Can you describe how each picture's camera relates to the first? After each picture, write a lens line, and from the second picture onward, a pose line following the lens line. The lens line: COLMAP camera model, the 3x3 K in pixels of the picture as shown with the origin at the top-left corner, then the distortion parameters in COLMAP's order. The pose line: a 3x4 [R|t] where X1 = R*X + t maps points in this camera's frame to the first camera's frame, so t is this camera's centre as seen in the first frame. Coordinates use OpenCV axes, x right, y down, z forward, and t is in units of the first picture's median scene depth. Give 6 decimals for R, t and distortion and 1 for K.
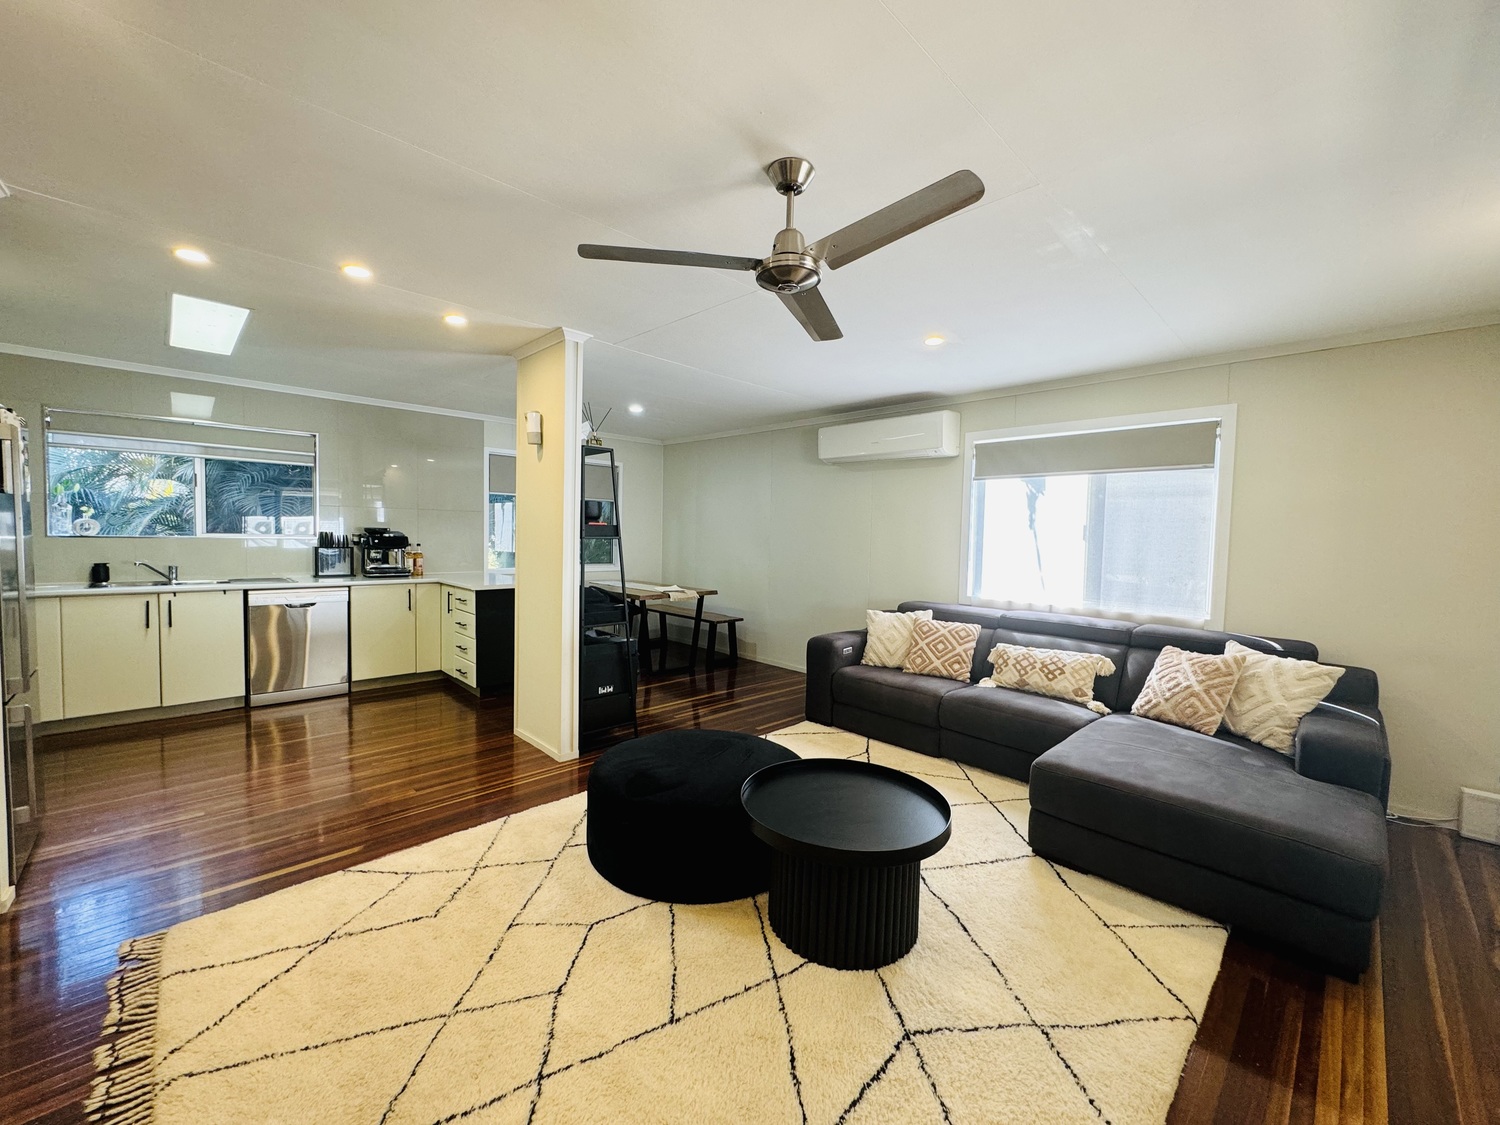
lens RADIAL K [[598.7, 0, 751.1], [0, 598.7, 560.6], [0, 0, 1]] dist [-0.002246, 0.000131]
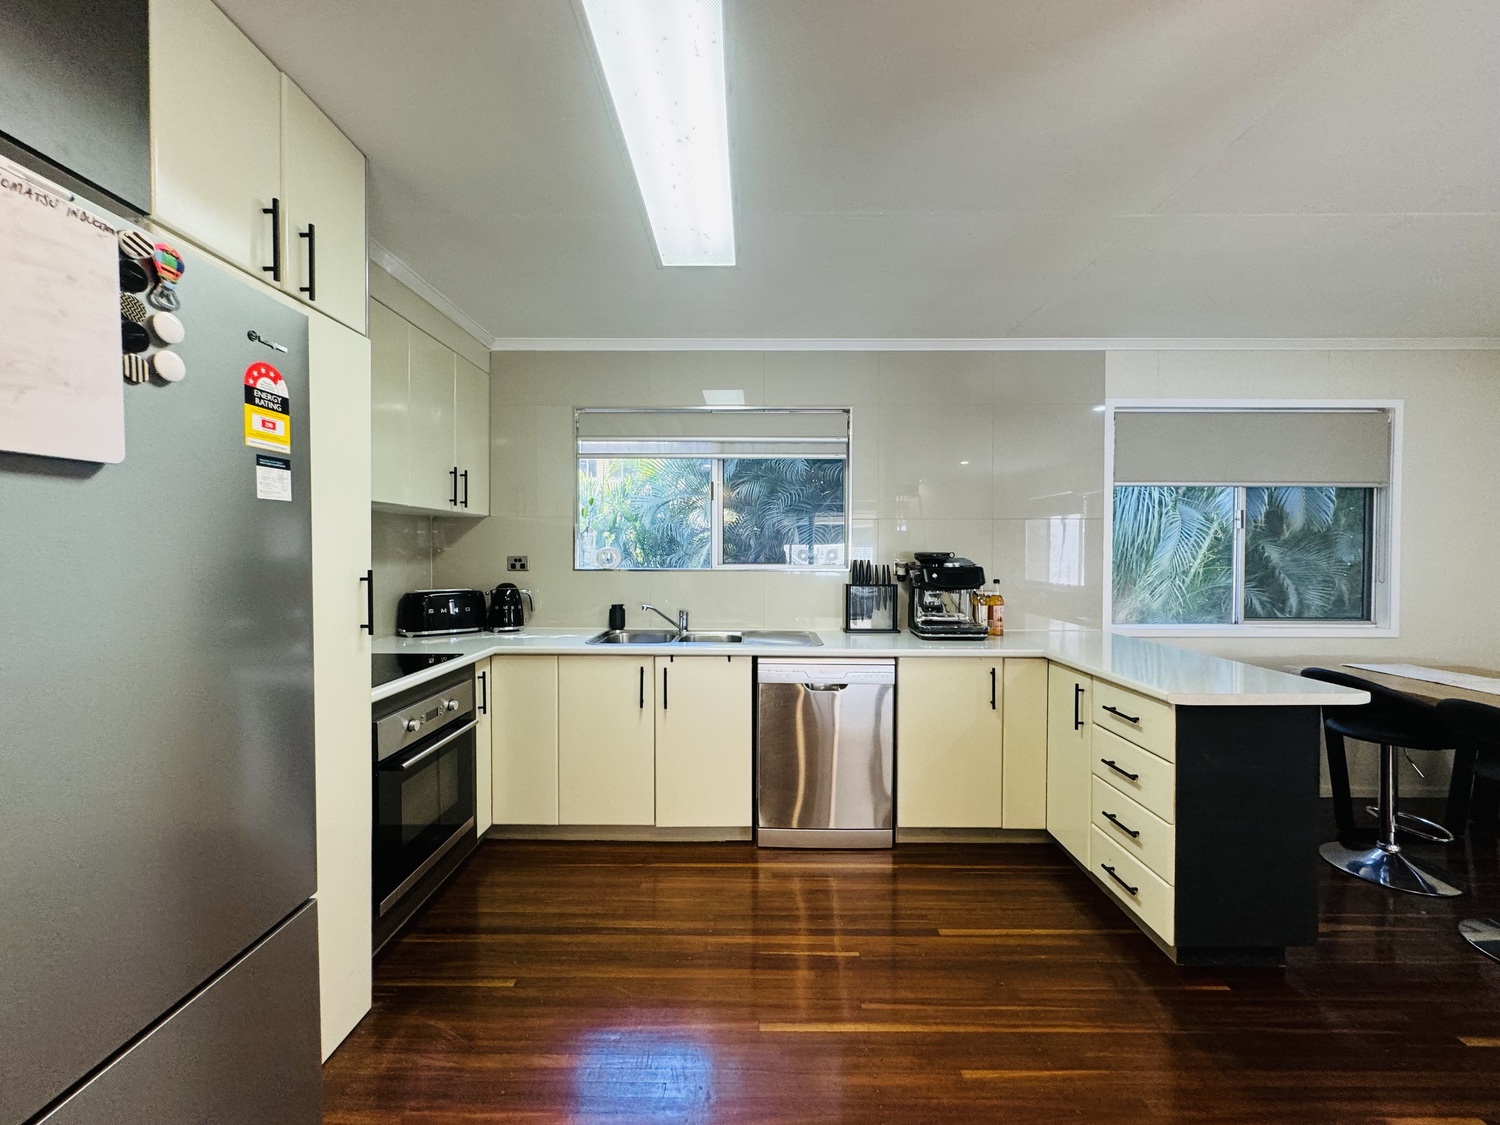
lens RADIAL K [[598.7, 0, 751.1], [0, 598.7, 560.6], [0, 0, 1]] dist [-0.002246, 0.000131]
pose [[0.713834, -0.009076, -0.700256, -0.405871], [-0.019206, 0.999286, -0.032530, -0.029013], [0.700052, 0.036670, 0.713150, 0.541697]]
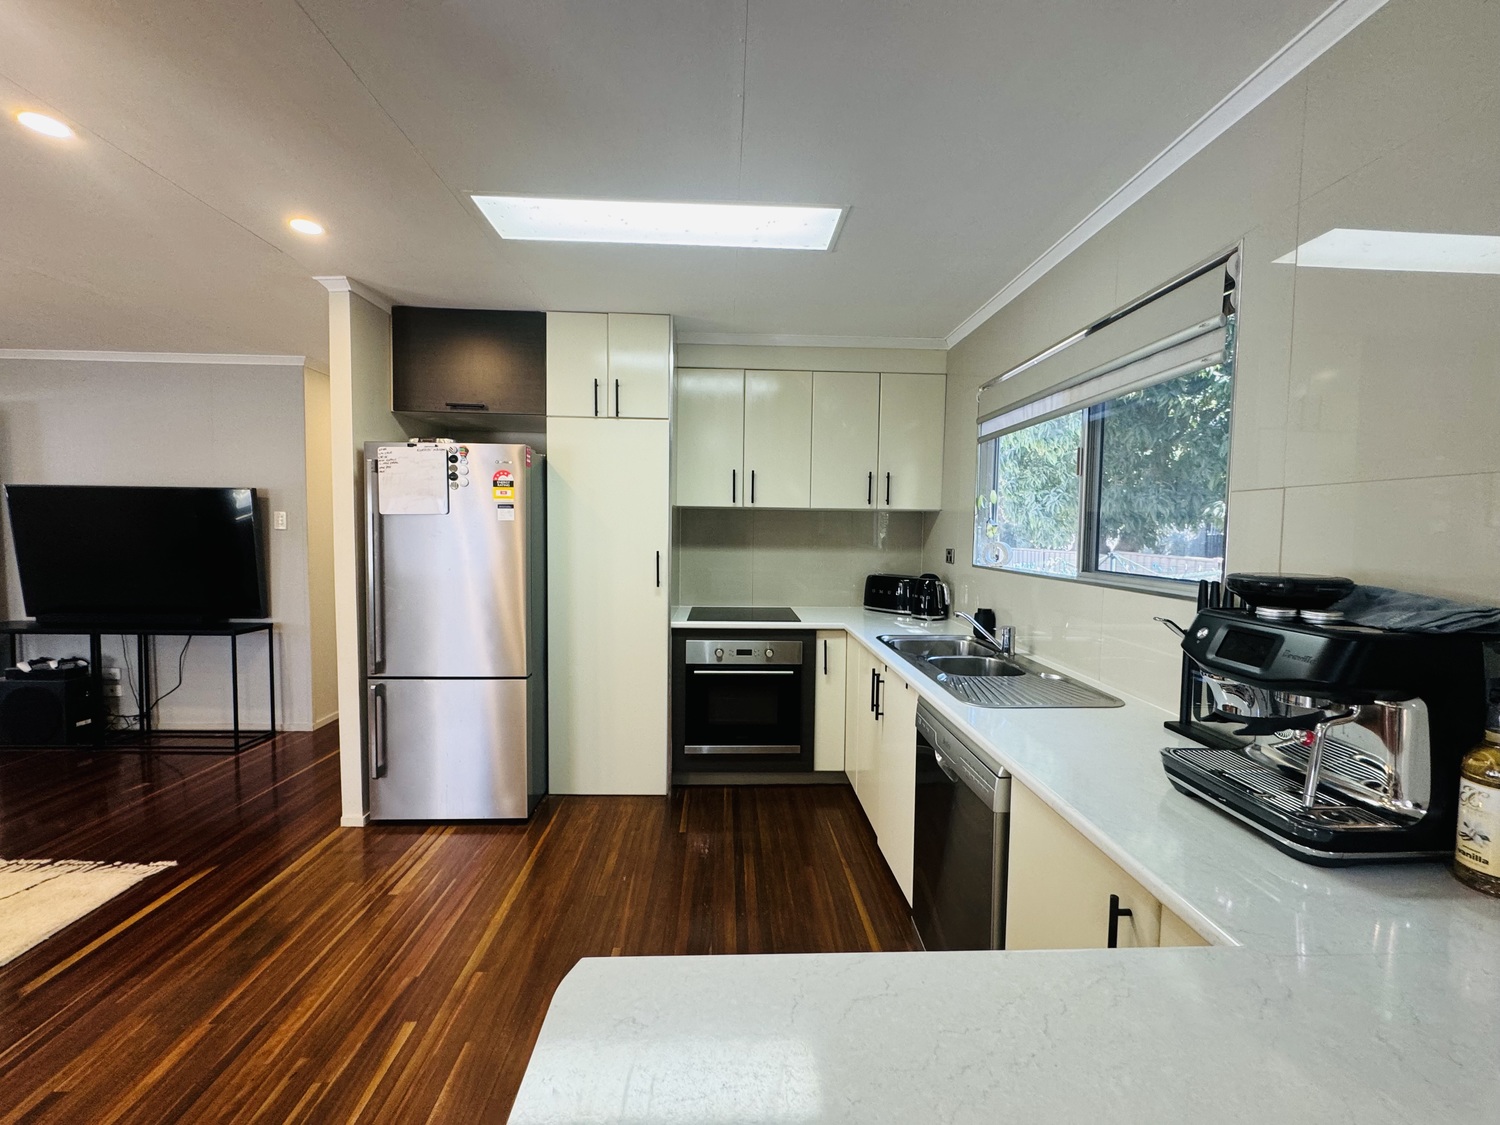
lens RADIAL K [[598.7, 0, 751.1], [0, 598.7, 560.6], [0, 0, 1]] dist [-0.002246, 0.000131]
pose [[-0.664104, 0.011327, -0.747555, -0.404899], [-0.062567, 0.995536, 0.070667, -0.075059], [0.745018, 0.093702, -0.660430, 1.180583]]
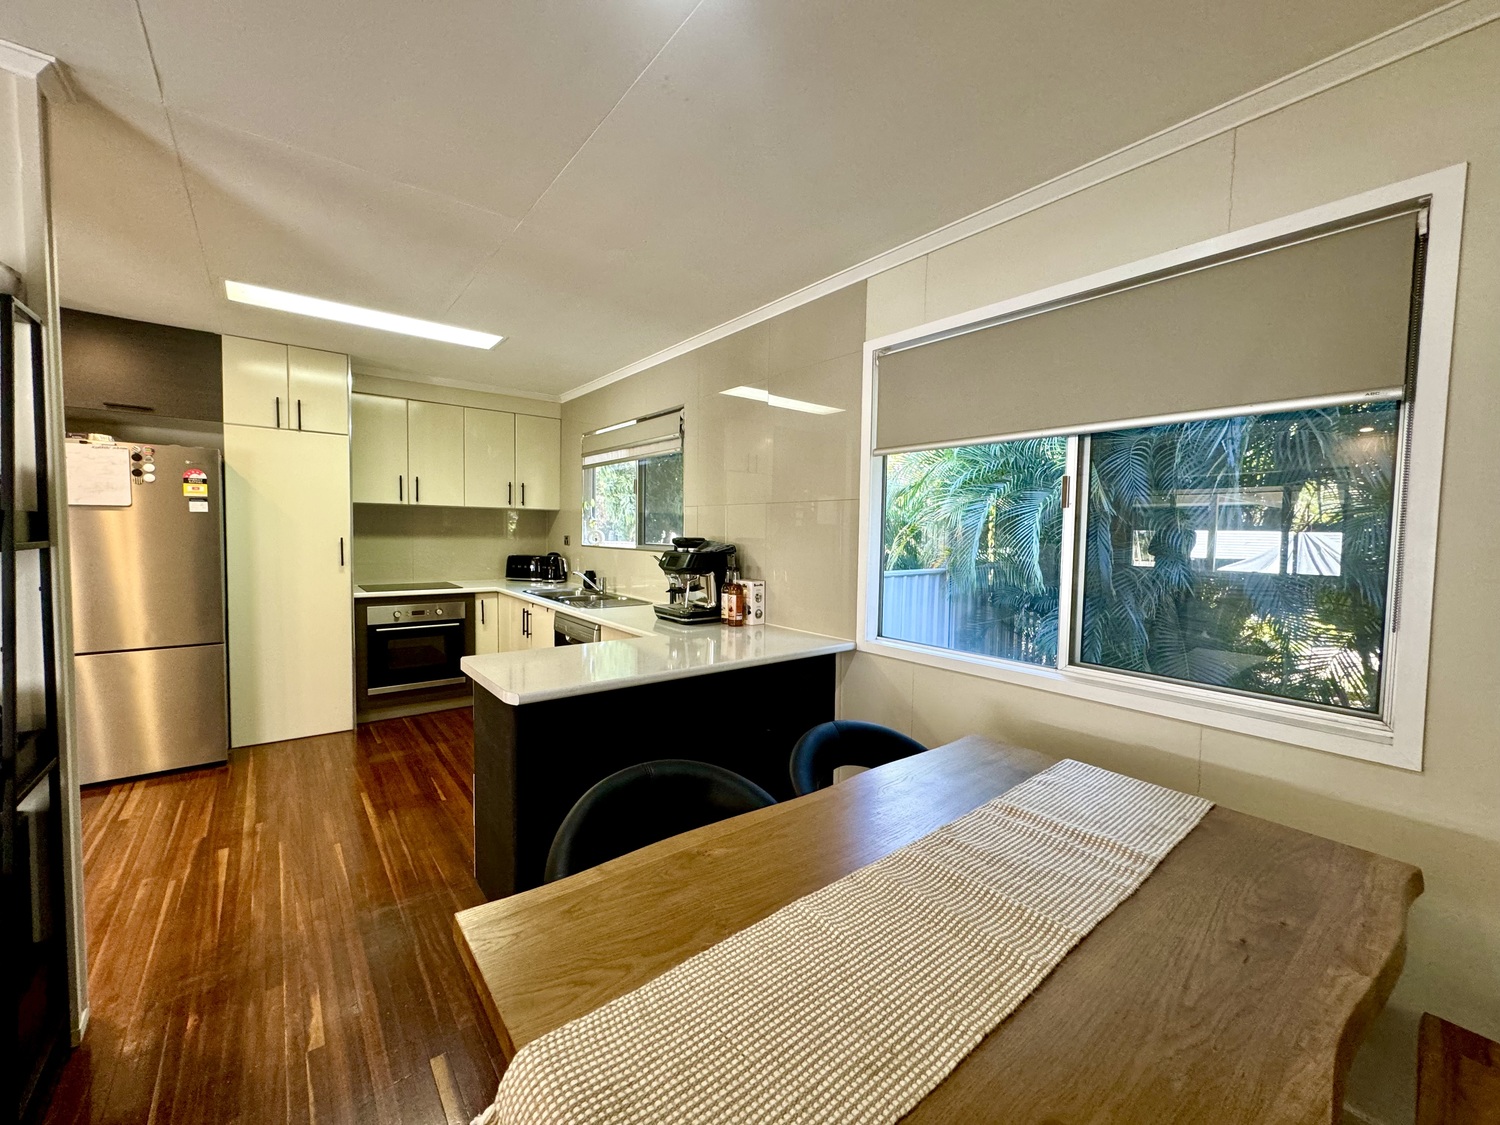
lens RADIAL K [[598.7, 0, 751.1], [0, 598.7, 560.6], [0, 0, 1]] dist [-0.002246, 0.000131]
pose [[-0.094255, 0.028186, -0.995149, -0.027981], [-0.066389, 0.997196, 0.034532, -0.067339], [0.993332, 0.069322, -0.092120, 1.327033]]
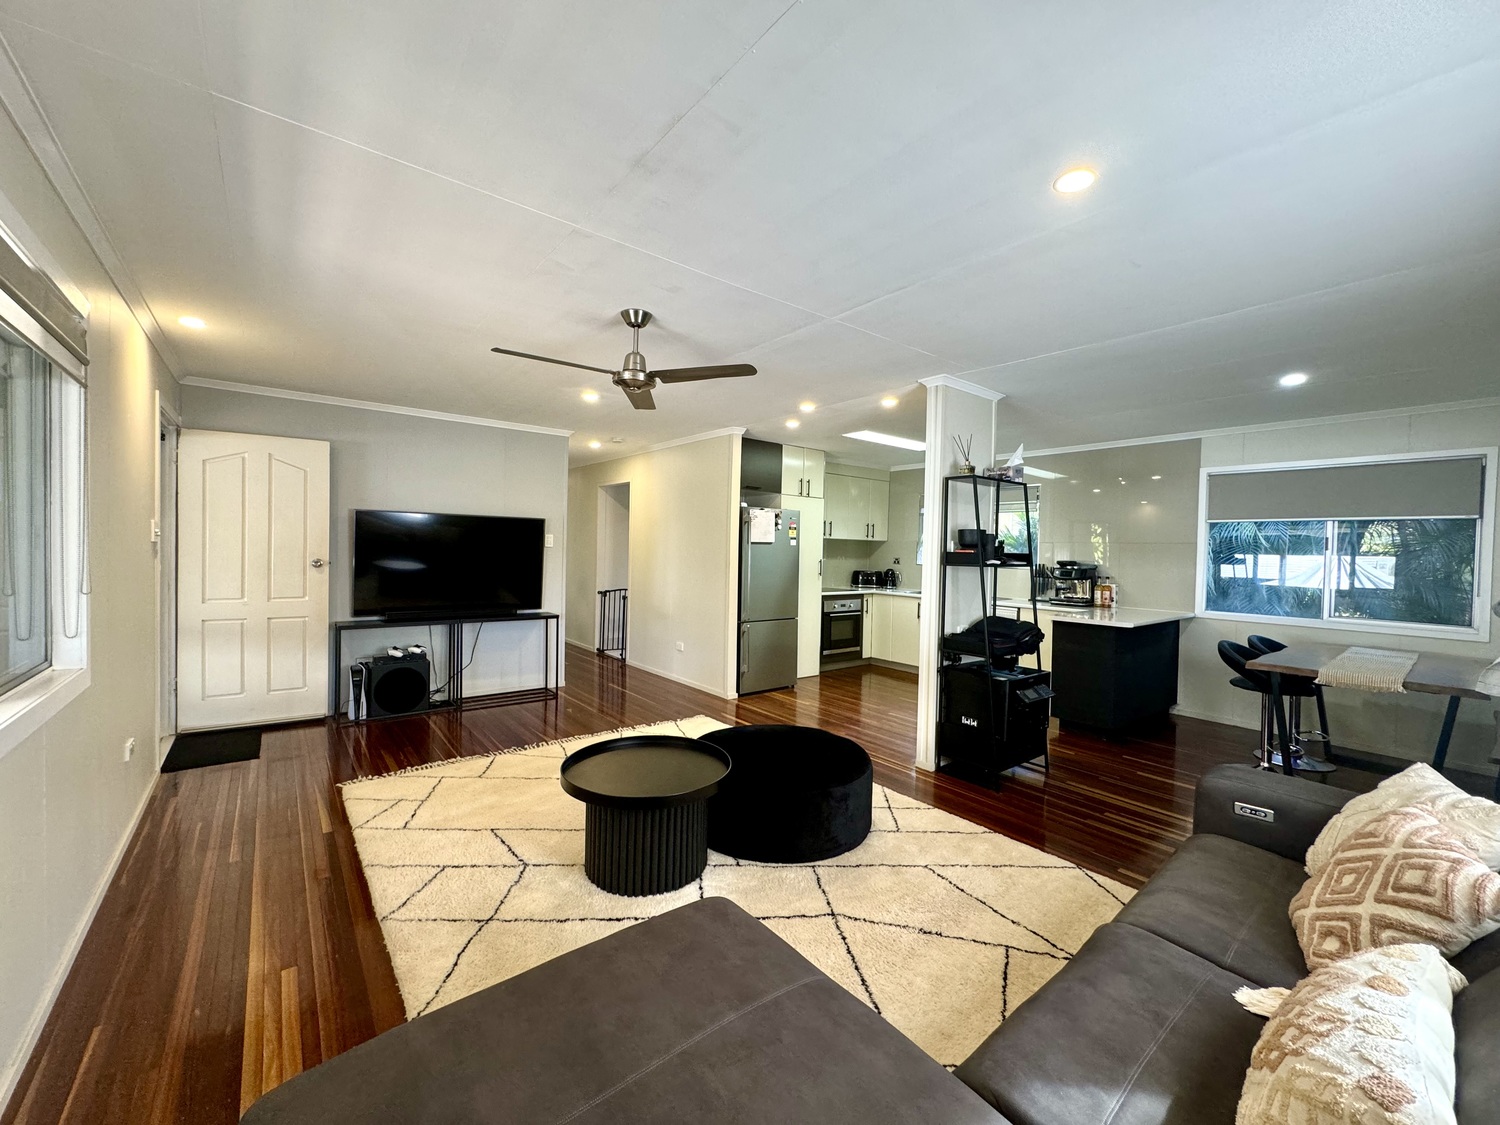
lens RADIAL K [[598.7, 0, 751.1], [0, 598.7, 560.6], [0, 0, 1]] dist [-0.002246, 0.000131]
pose [[-0.095340, -0.003389, -0.995439, 0.647307], [-0.071949, 0.997402, 0.003495, -0.019988], [0.992841, 0.071955, -0.095336, 0.613381]]
